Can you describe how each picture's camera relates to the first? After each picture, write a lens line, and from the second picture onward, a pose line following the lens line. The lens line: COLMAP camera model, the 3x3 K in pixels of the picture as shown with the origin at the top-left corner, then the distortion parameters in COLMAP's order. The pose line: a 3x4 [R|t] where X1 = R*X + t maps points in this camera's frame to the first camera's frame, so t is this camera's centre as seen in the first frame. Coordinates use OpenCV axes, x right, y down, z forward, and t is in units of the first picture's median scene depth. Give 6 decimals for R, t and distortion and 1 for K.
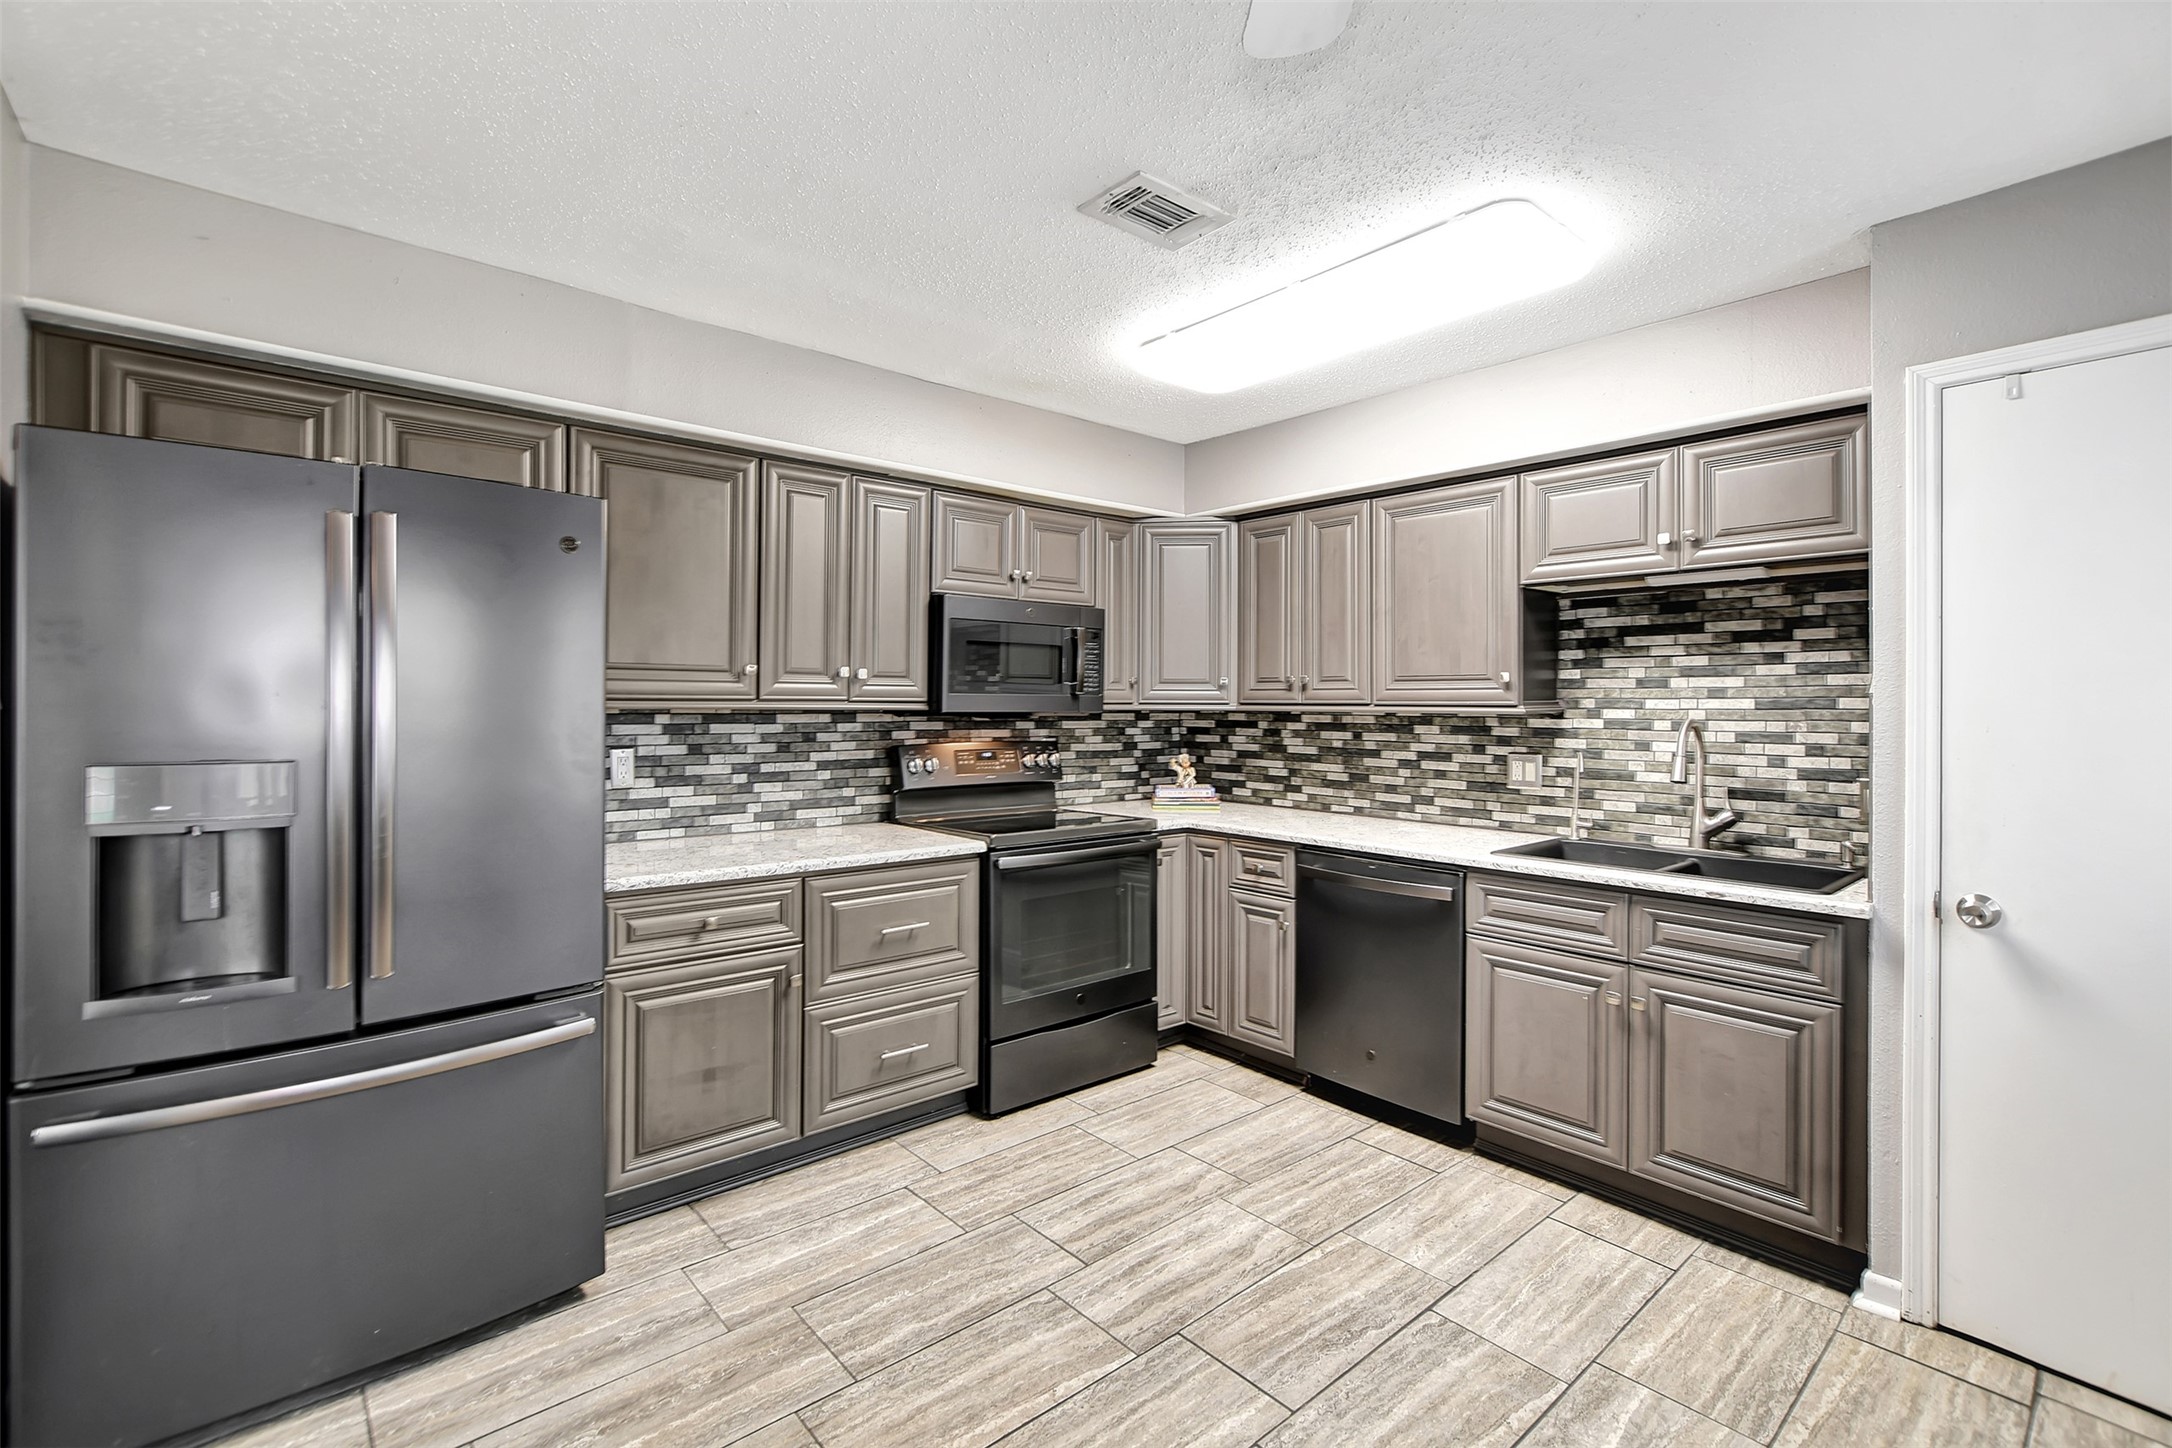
lens RADIAL K [[972.9, 0, 1075.0], [0, 972.9, 699.9], [0, 0, 1]] dist [-0.000119, 0.000894]
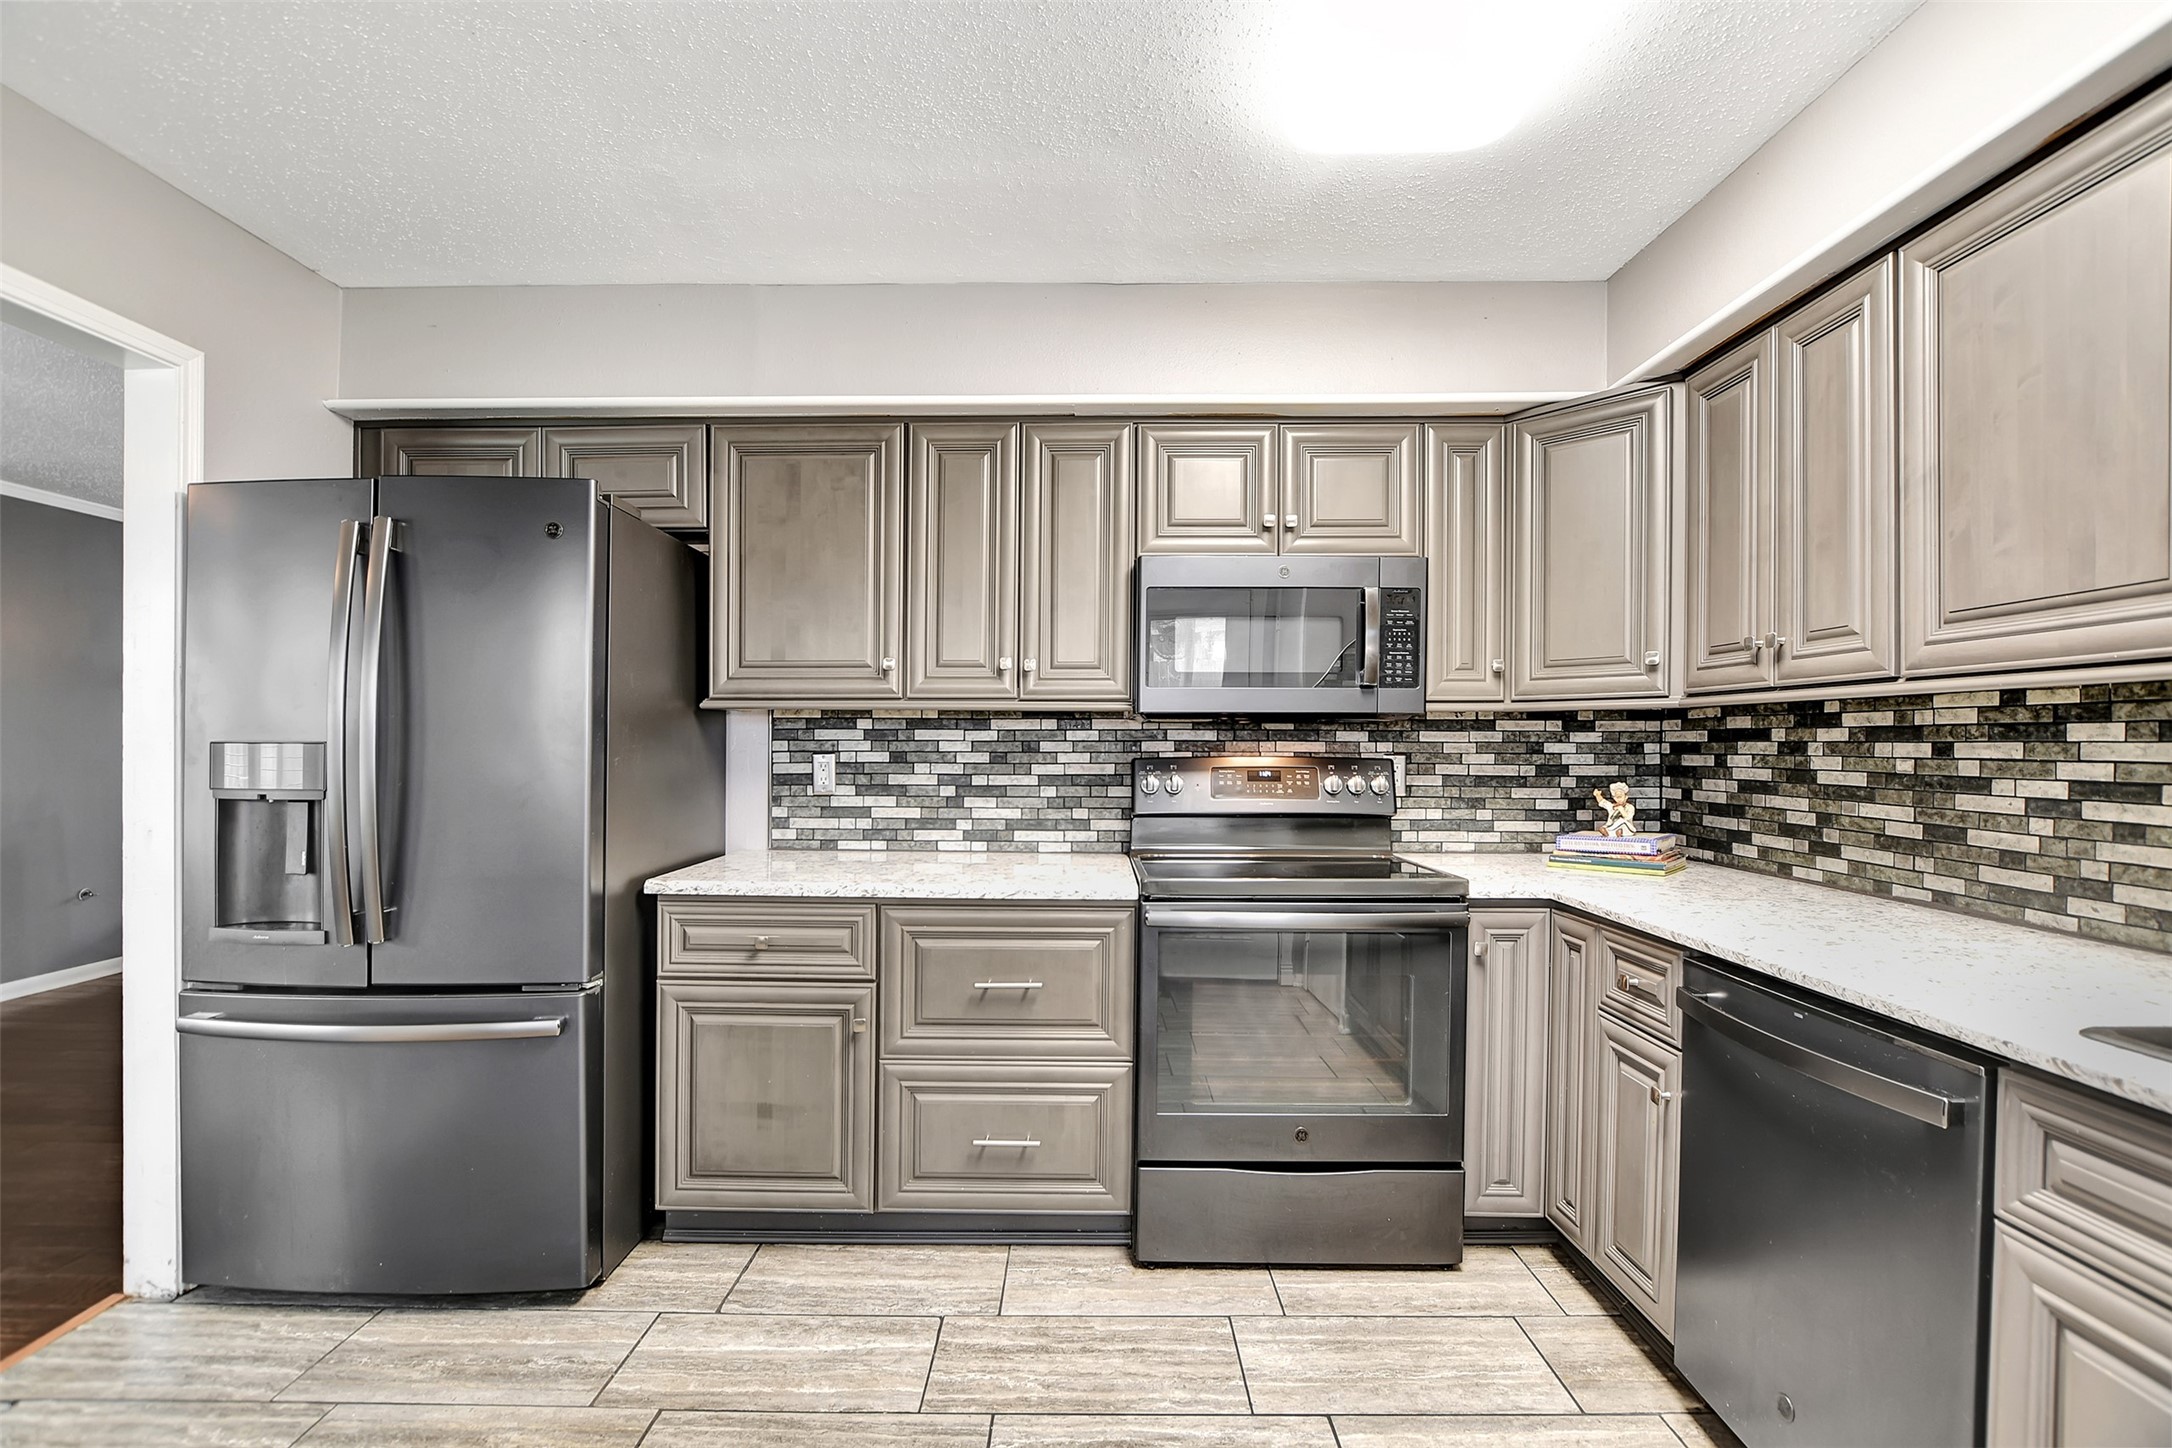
lens RADIAL K [[971.4, 0, 1089.9], [0, 971.4, 751.9], [0, 0, 1]] dist [-0.016345, 0.001235]
pose [[0.753246, 0.001612, -0.657737, 0.332085], [0.005078, 0.999953, 0.008266, 0.037062], [0.657719, -0.009566, 0.753202, 0.400472]]
